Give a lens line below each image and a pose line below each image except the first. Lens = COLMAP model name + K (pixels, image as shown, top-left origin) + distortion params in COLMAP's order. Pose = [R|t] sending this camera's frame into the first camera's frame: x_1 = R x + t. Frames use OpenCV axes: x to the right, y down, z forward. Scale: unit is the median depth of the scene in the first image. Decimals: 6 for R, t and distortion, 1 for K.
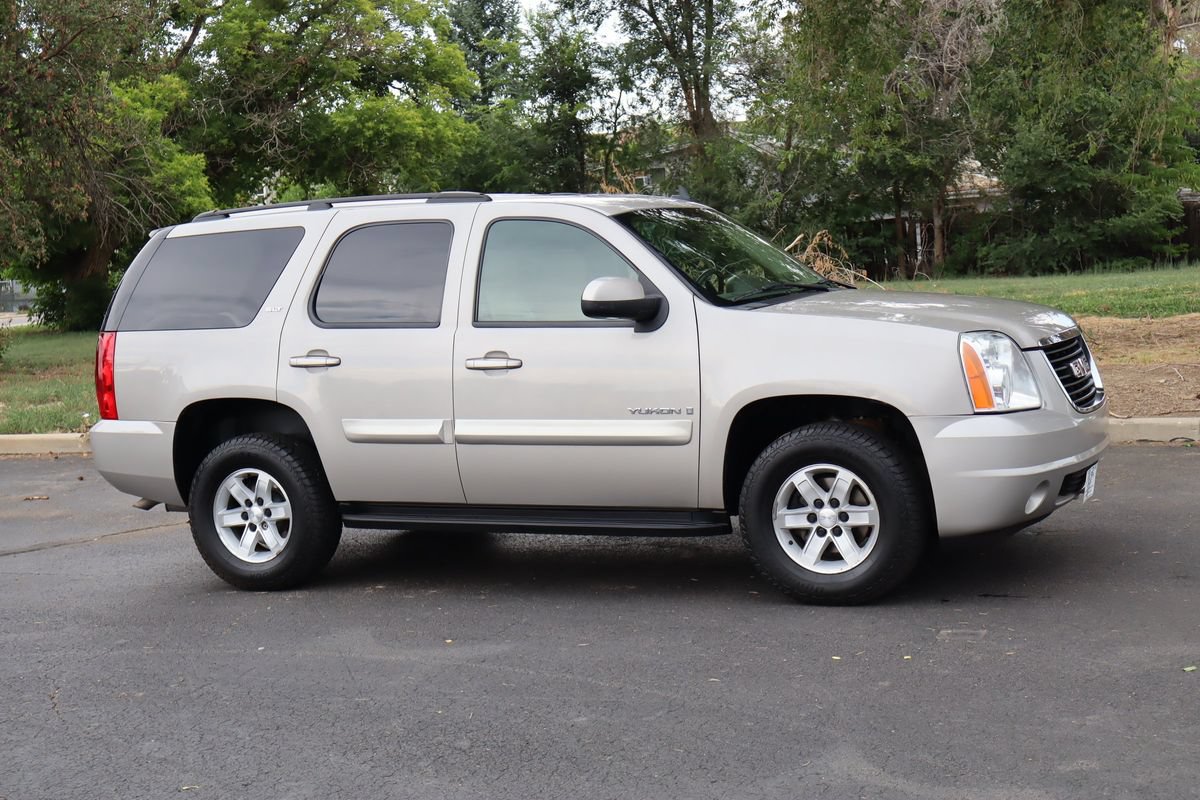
lens RADIAL K [[1784.2, 0, 645.5], [0, 1784.2, 399.8], [0, 0, 1]] dist [0.022486, -0.018564]
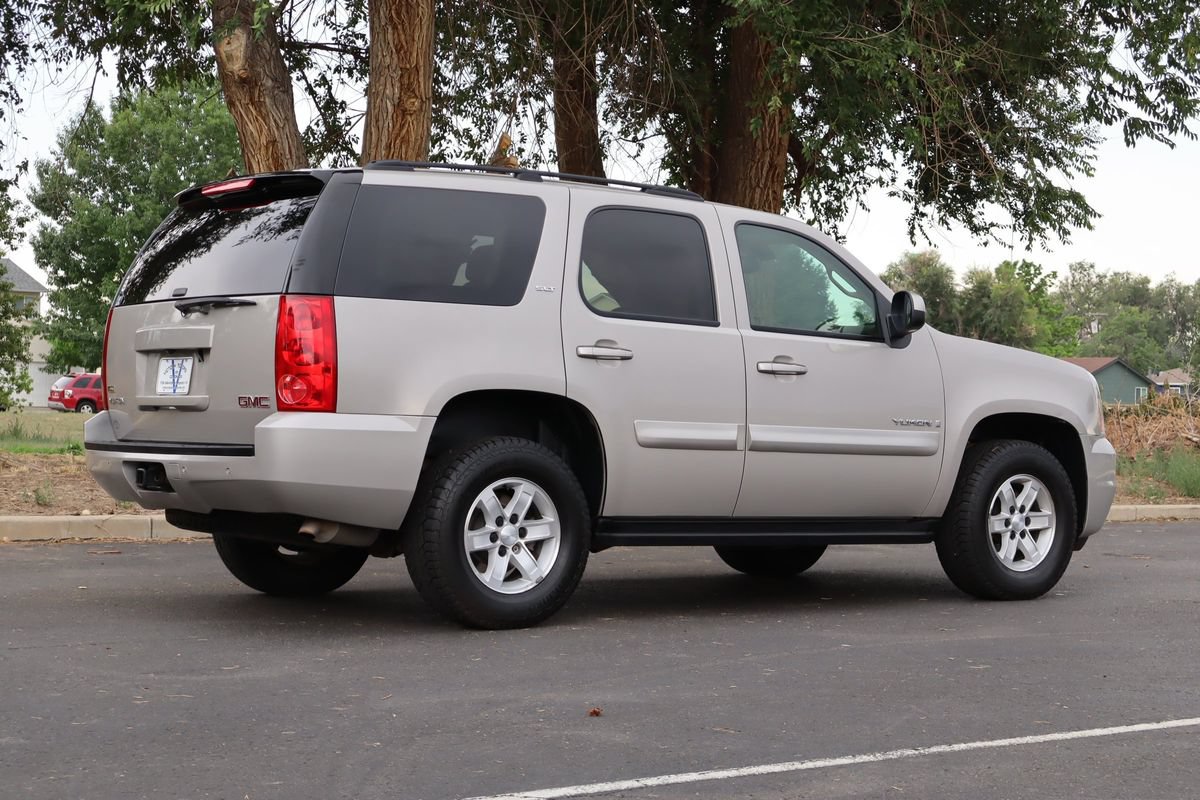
lens RADIAL K [[2136.8, 0, 675.4], [0, 2136.8, 403.1], [0, 0, 1]] dist [0.019246, -0.042580]
pose [[0.474027, 0.074542, 0.877349, -1.063681], [0.030514, 0.994421, -0.100975, 0.107221], [-0.879981, 0.074636, 0.469108, 0.479682]]
